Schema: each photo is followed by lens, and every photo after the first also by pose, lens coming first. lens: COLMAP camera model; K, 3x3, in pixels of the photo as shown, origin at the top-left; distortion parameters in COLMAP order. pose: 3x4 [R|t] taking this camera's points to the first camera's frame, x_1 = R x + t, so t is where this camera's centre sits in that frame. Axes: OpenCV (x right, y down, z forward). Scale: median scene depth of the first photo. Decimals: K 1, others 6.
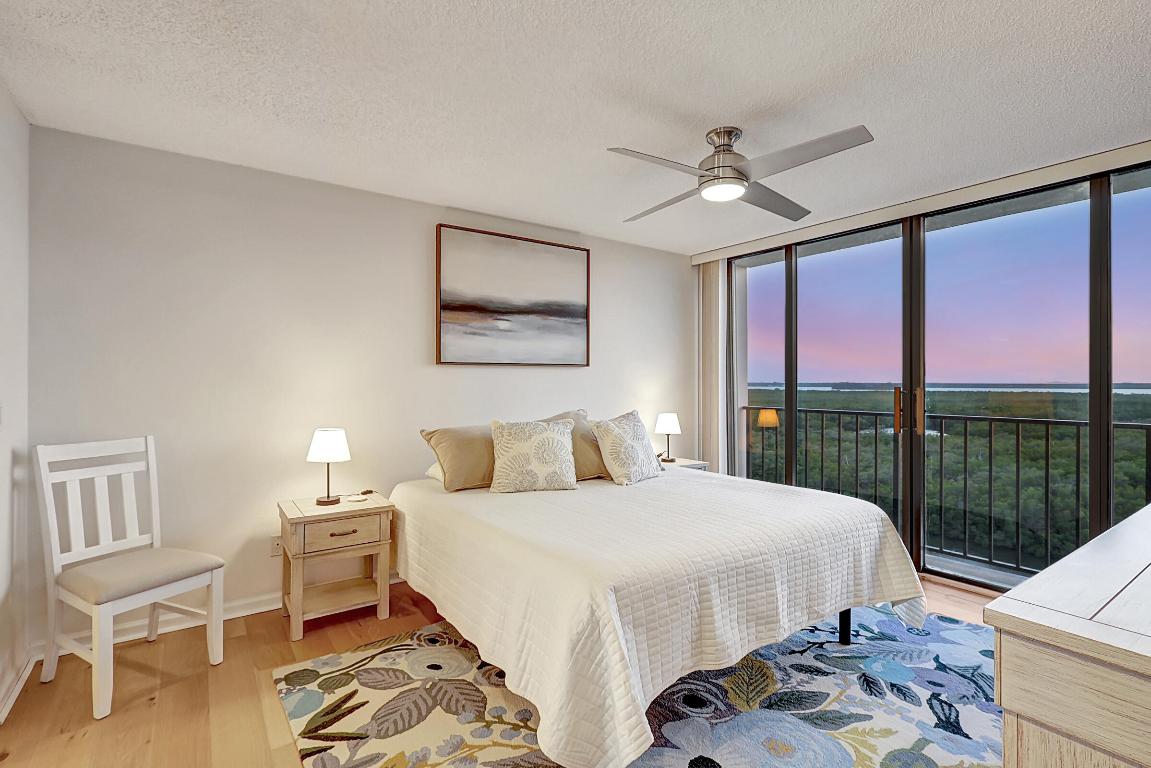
lens RADIAL K [[529.1, 0, 585.3], [0, 529.1, 379.5], [0, 0, 1]] dist [-0.000107, -0.000232]
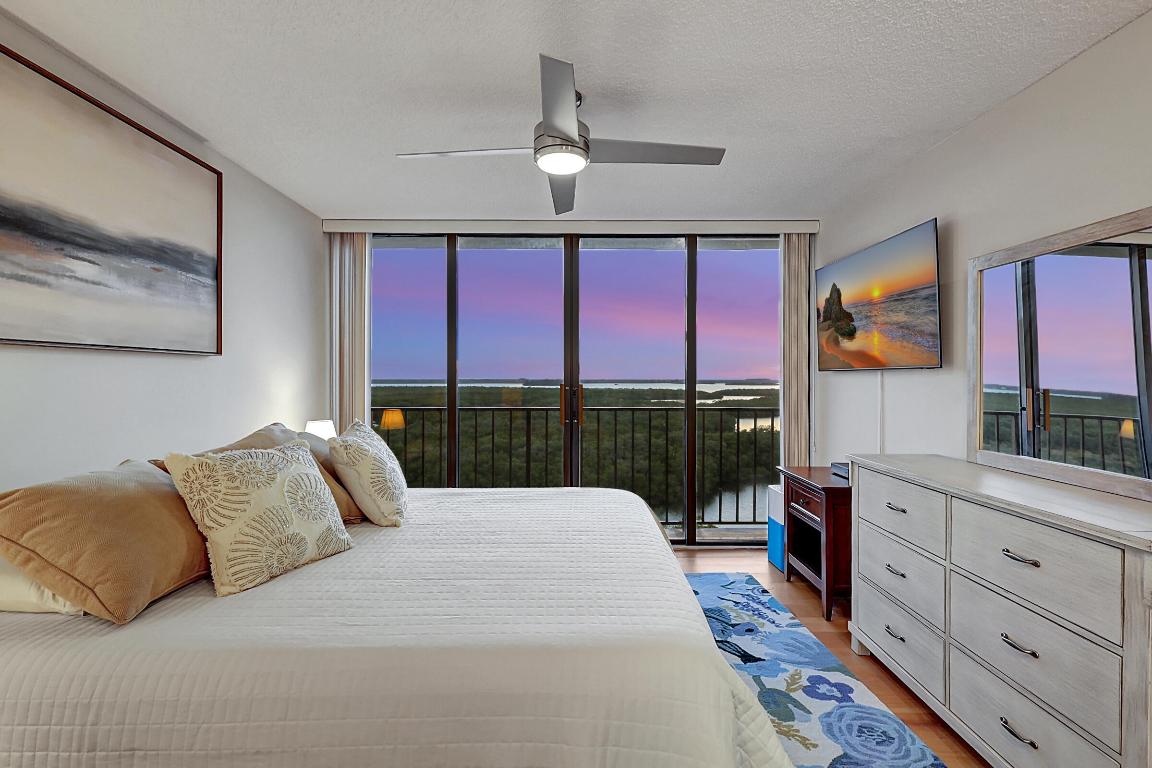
lens RADIAL K [[529.6, 0, 585.8], [0, 529.6, 379.4], [0, 0, 1]] dist [-0.000107, -0.000232]
pose [[0.594587, -0.000848, 0.804031, -0.278284], [-0.005191, 0.999975, 0.004893, -0.000985], [-0.804014, -0.007083, 0.594568, 0.296445]]
